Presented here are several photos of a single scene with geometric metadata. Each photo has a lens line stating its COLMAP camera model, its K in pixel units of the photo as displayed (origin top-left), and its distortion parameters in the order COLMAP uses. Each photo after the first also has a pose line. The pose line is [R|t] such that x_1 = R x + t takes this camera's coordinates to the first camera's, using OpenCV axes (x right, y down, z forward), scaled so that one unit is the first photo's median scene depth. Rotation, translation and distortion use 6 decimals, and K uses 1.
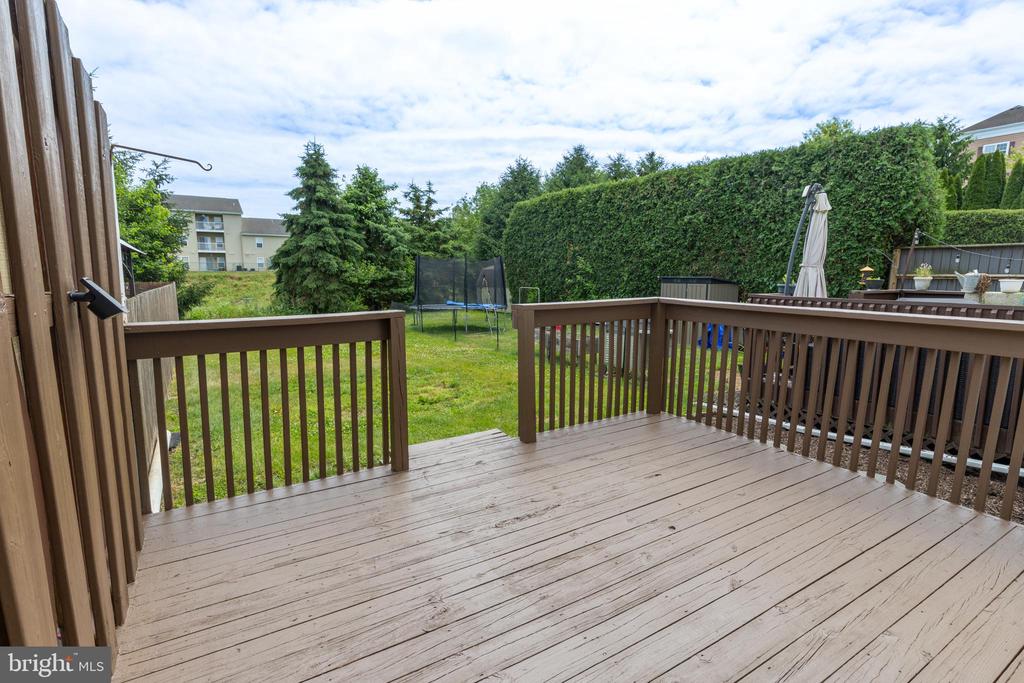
lens RADIAL K [[492.7, 0, 512.0], [0, 492.7, 341.5], [0, 0, 1]] dist [0.001198, 0.000744]
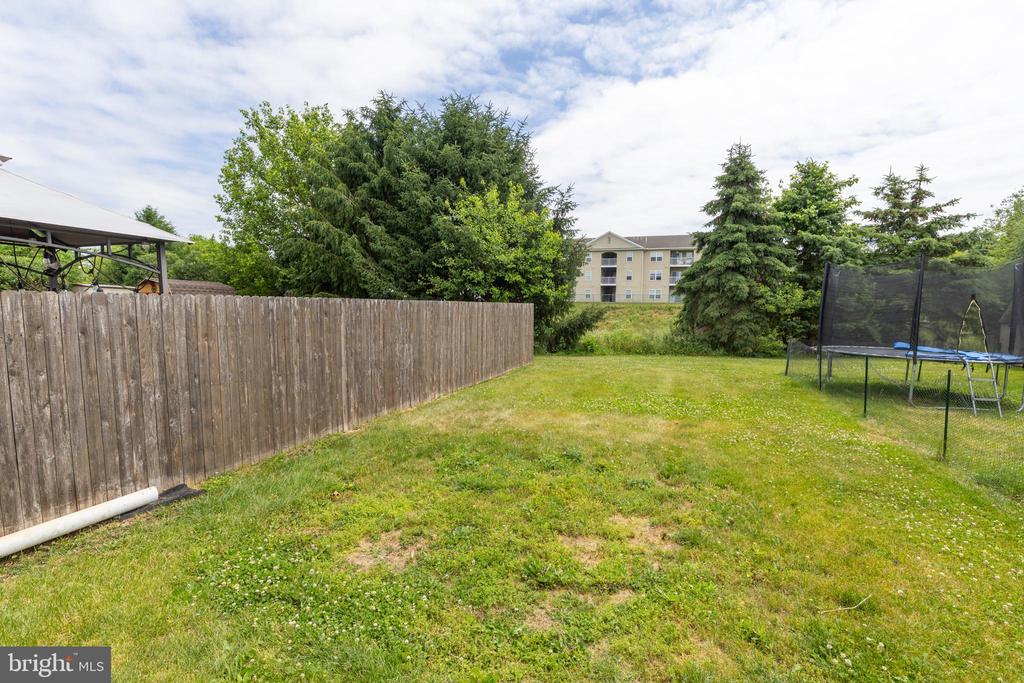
lens RADIAL K [[492.7, 0, 512.0], [0, 492.7, 341.5], [0, 0, 1]] dist [0.001198, 0.000744]
pose [[0.615392, 0.066411, -0.785419, 0.038034], [-0.120903, 0.992606, -0.010801, -0.016263], [0.778894, 0.101606, 0.618871, 0.212920]]
